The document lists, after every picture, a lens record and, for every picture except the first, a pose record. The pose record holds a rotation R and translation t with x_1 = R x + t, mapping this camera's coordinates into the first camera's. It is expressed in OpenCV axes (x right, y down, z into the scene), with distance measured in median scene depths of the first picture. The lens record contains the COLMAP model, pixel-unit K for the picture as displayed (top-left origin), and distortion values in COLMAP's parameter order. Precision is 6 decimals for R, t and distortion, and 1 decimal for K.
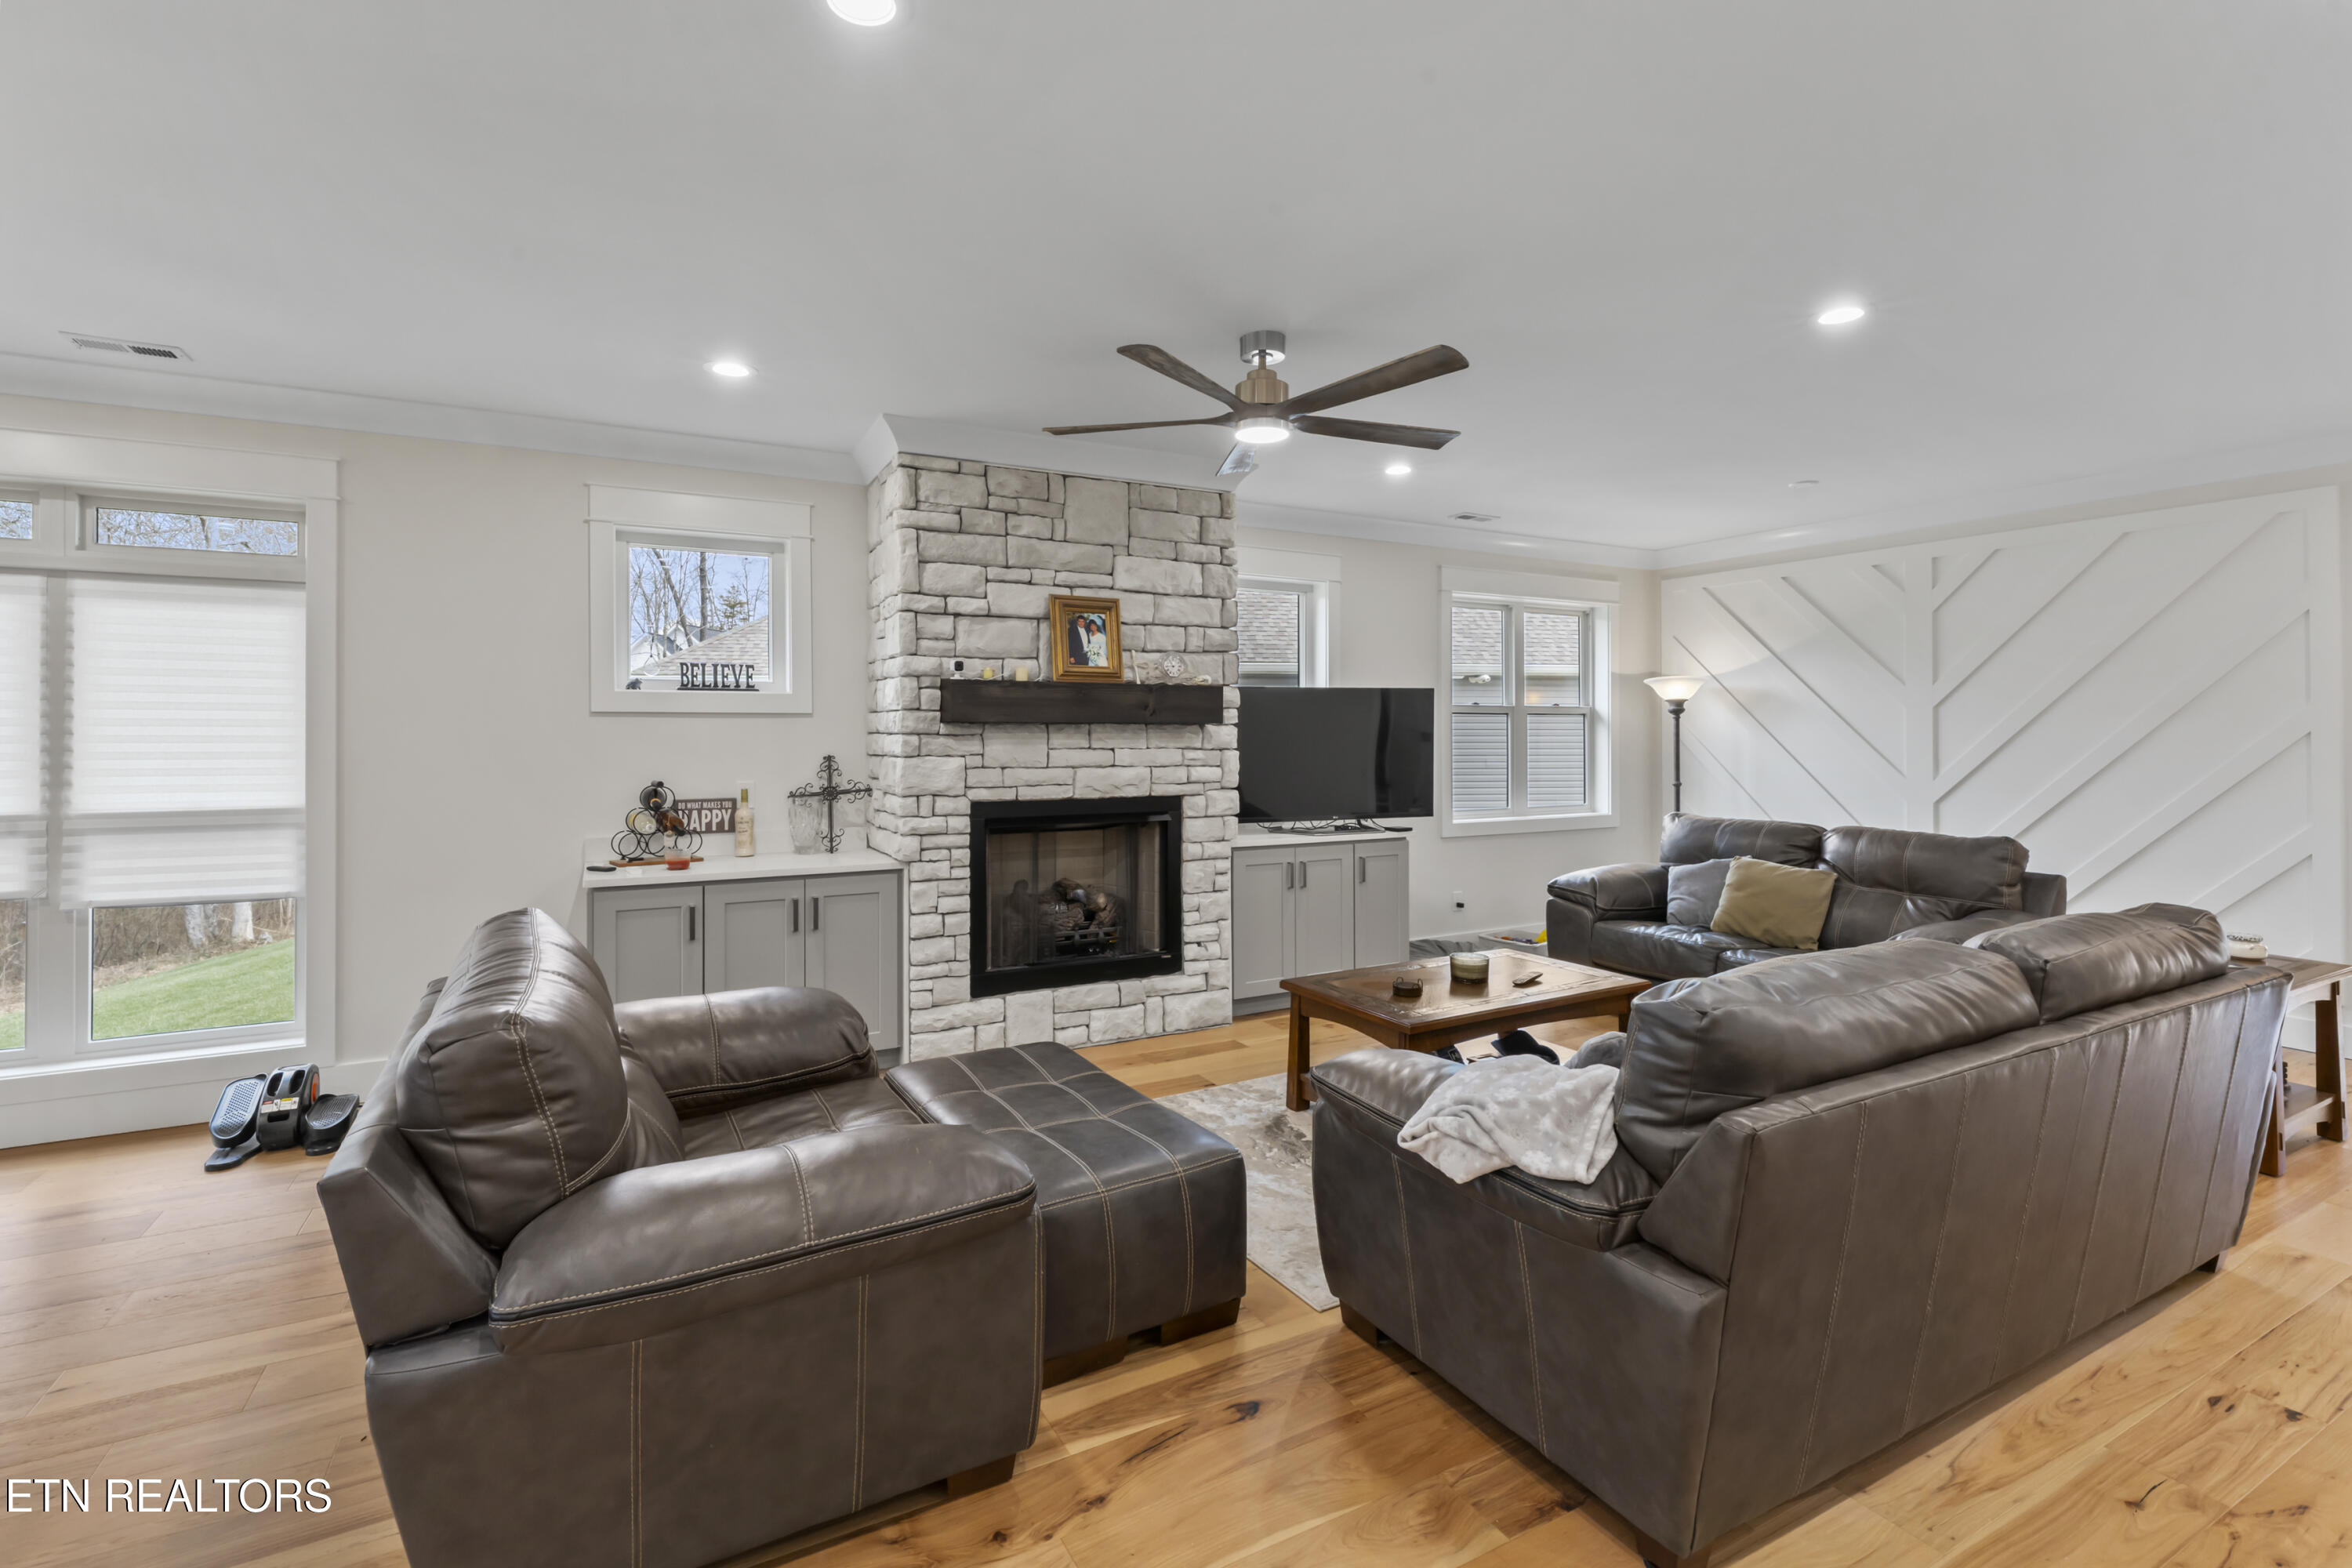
lens RADIAL K [[1045.5, 0, 1147.9], [0, 1045.5, 729.0], [0, 0, 1]] dist [-0.002262, 0.000666]
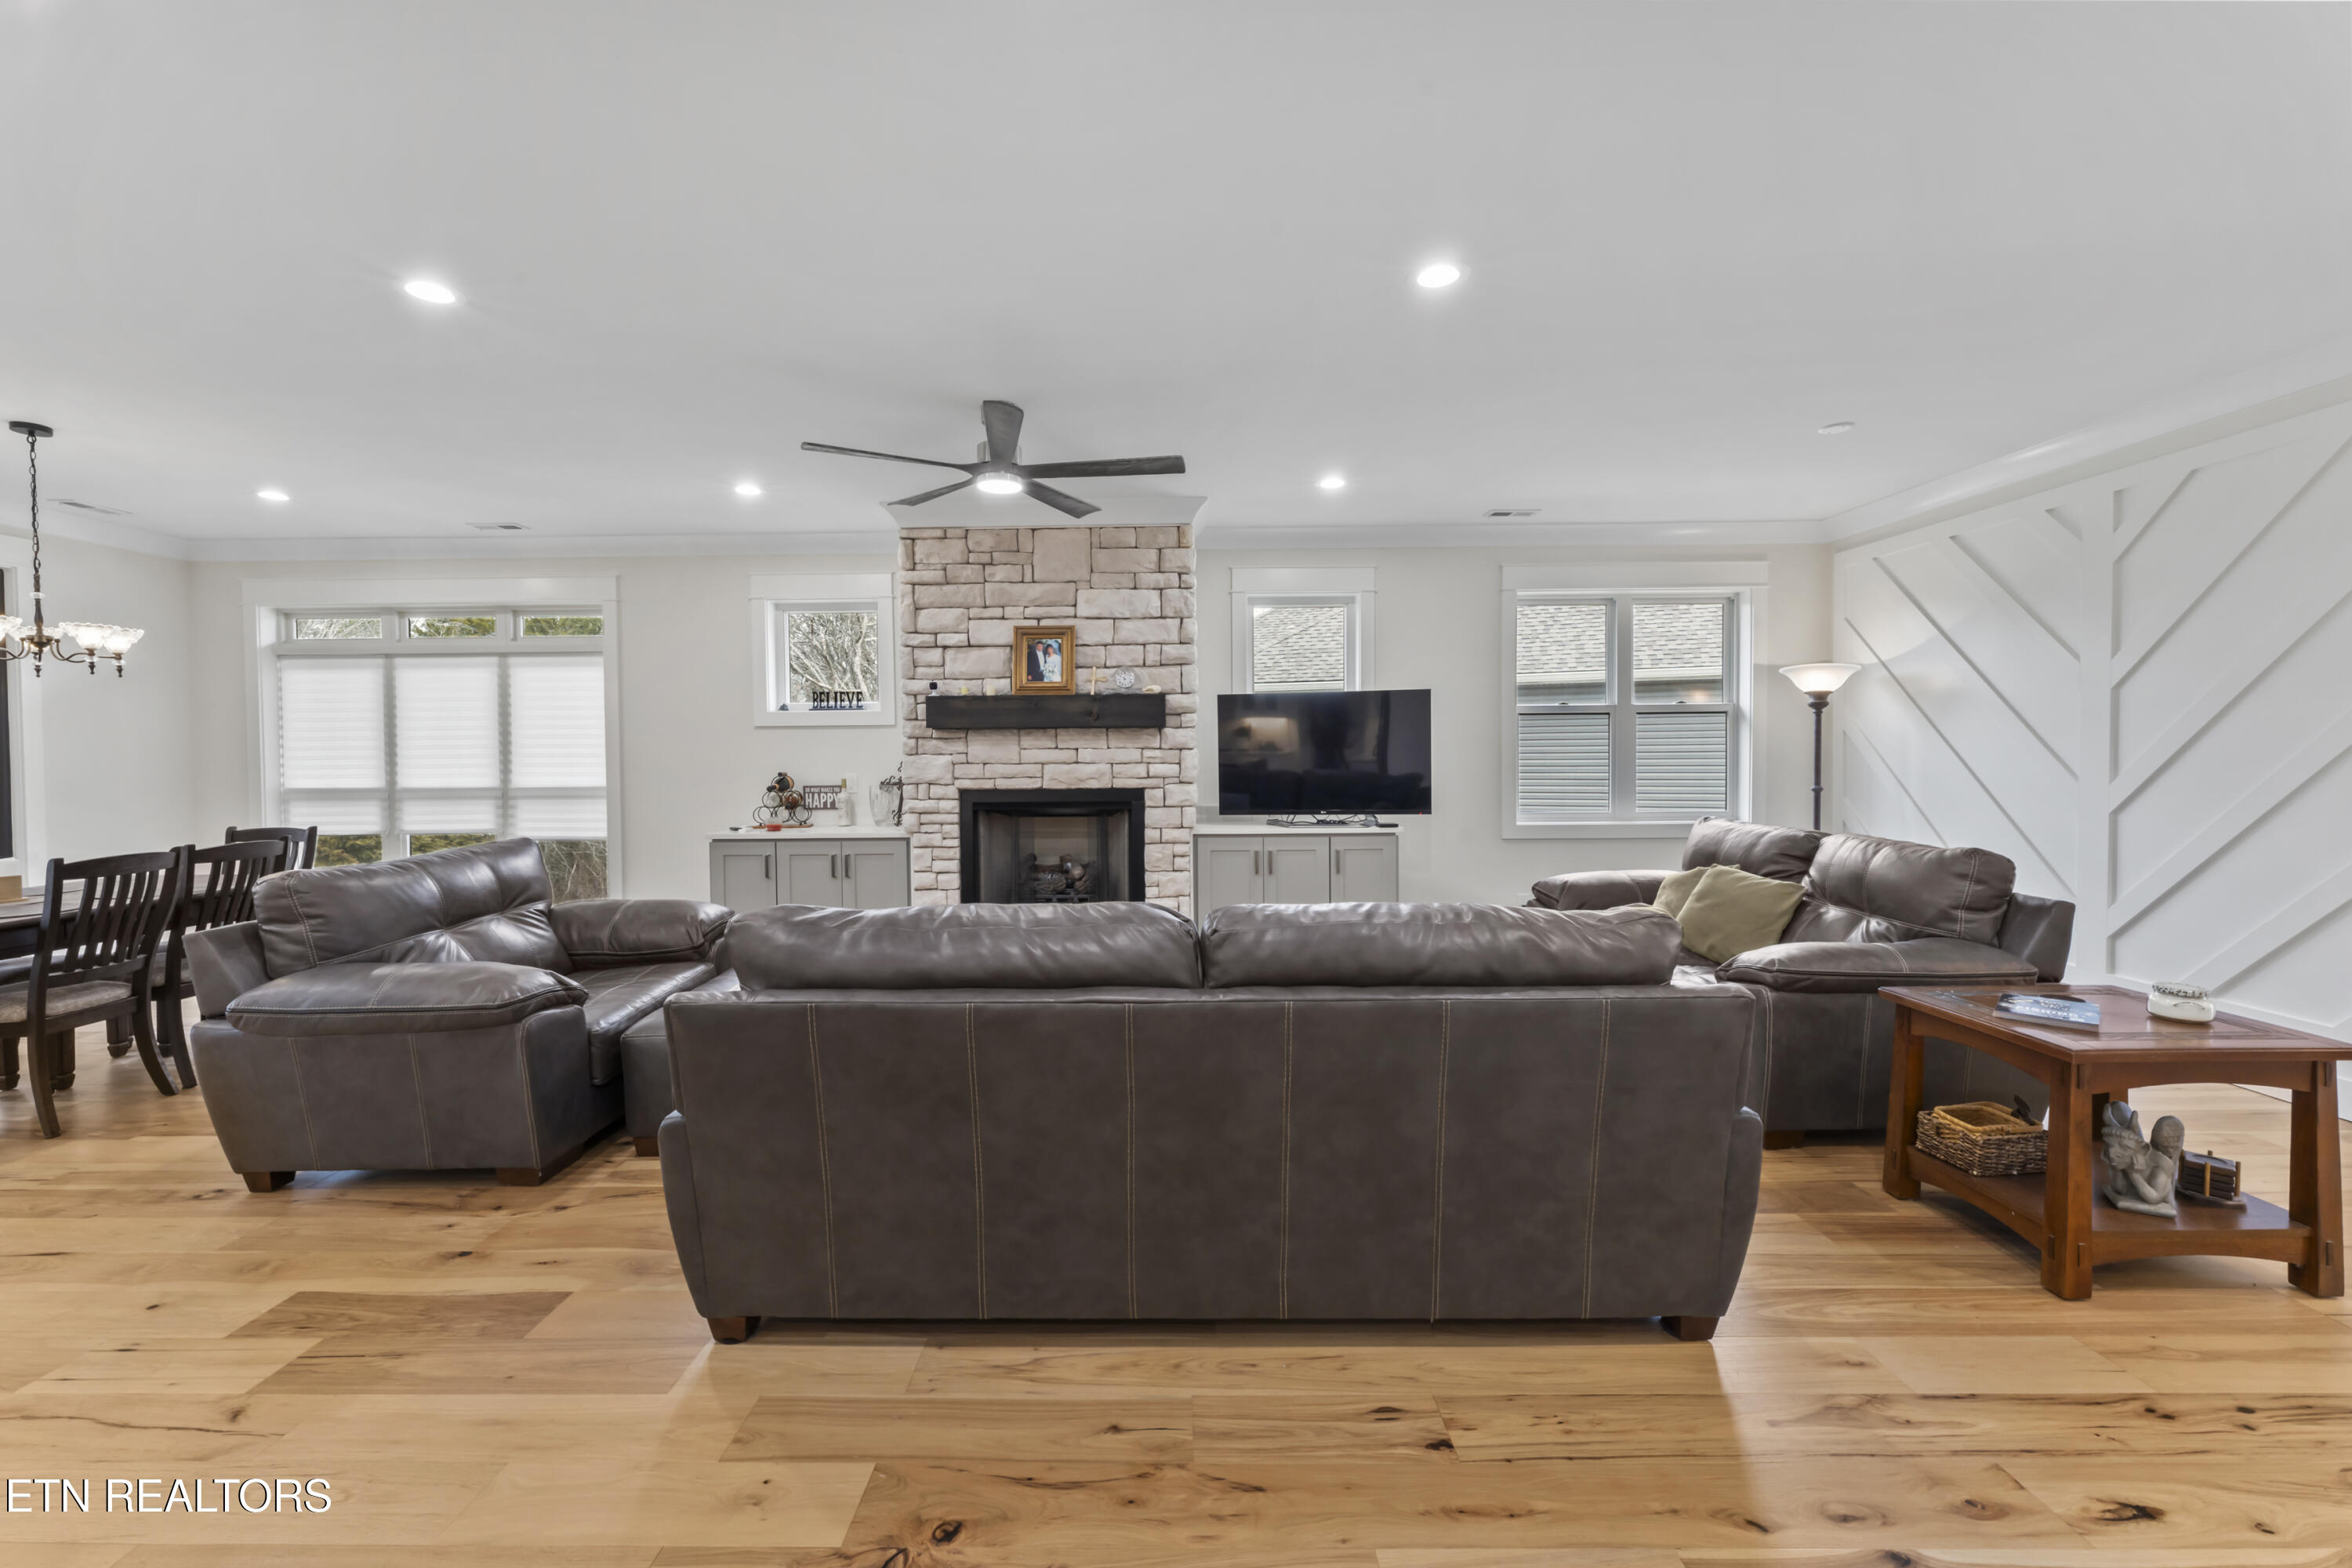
lens RADIAL K [[941.0, 0, 1173.3], [0, 941.0, 776.0], [0, 0, 1]] dist [-0.001523, -0.000209]
pose [[0.880255, 0.004312, -0.474482, 0.629420], [0.010130, 0.999560, 0.027876, 0.022878], [0.474393, -0.029345, 0.879824, 0.089373]]
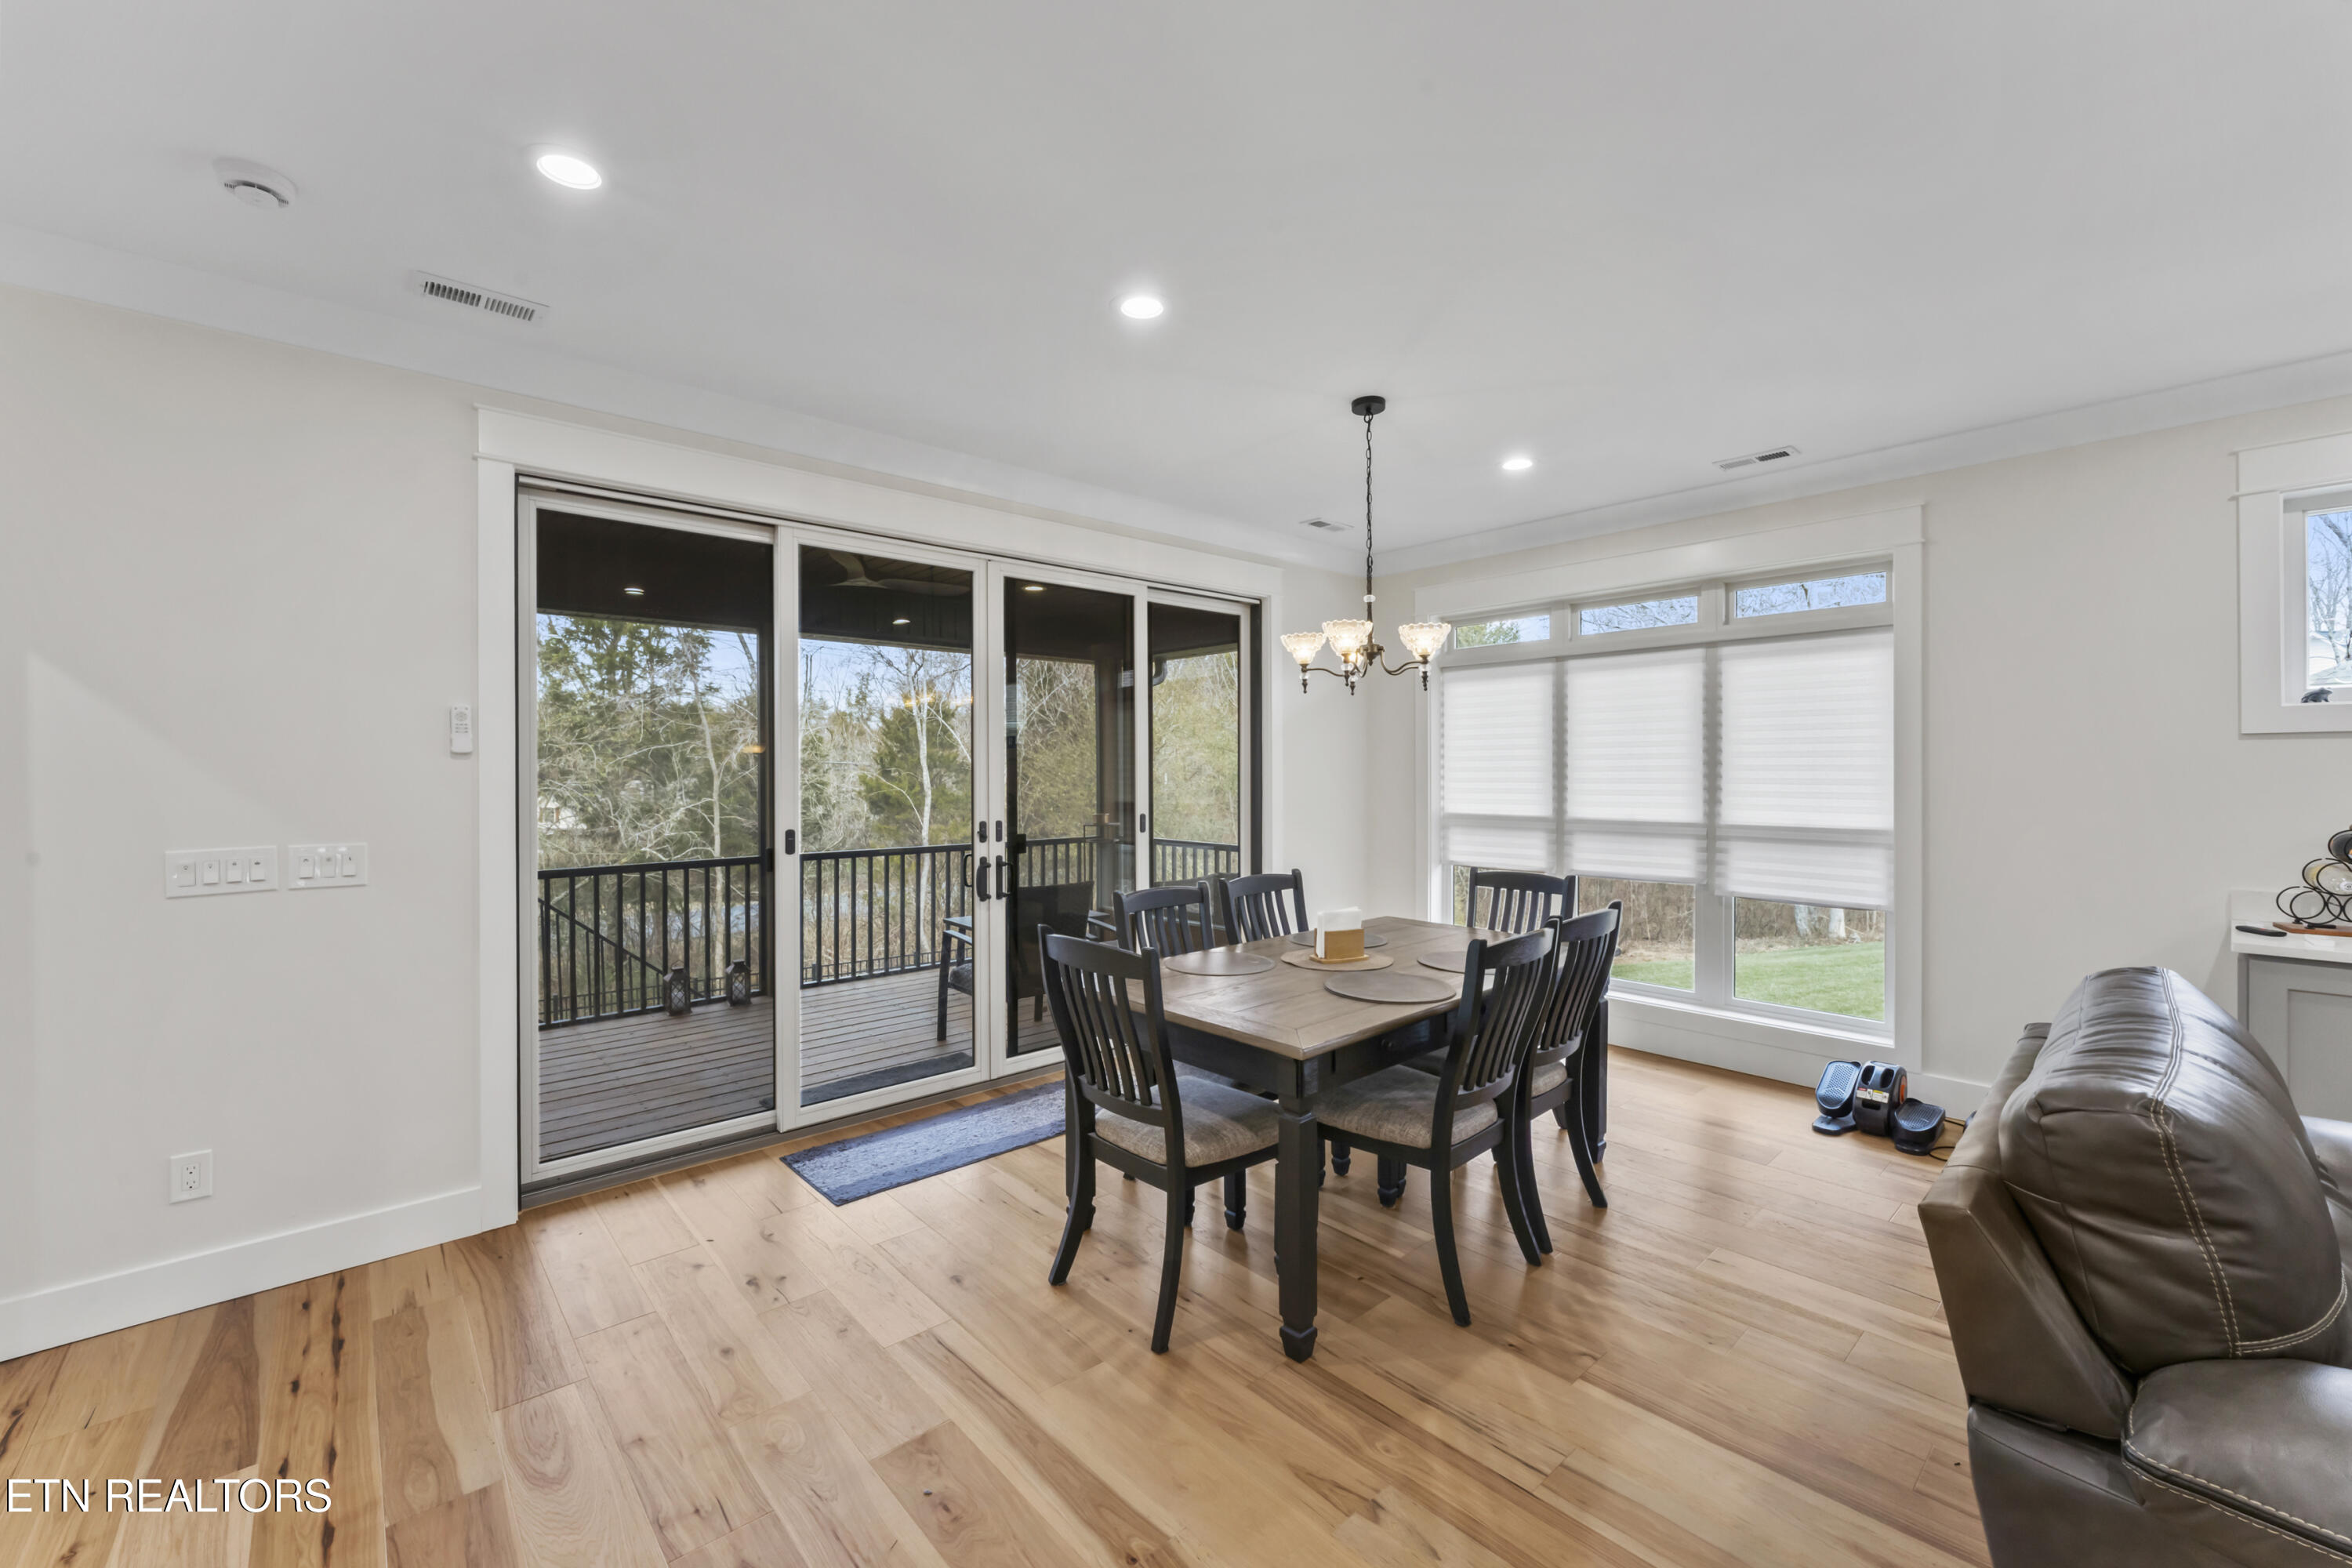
lens RADIAL K [[941.0, 0, 1173.3], [0, 941.0, 776.0], [0, 0, 1]] dist [-0.001523, -0.000209]
pose [[0.240436, 0.007583, -0.970635, -0.027963], [0.009981, 0.999897, 0.010284, 0.000412], [0.970614, -0.012161, 0.240335, 0.026669]]
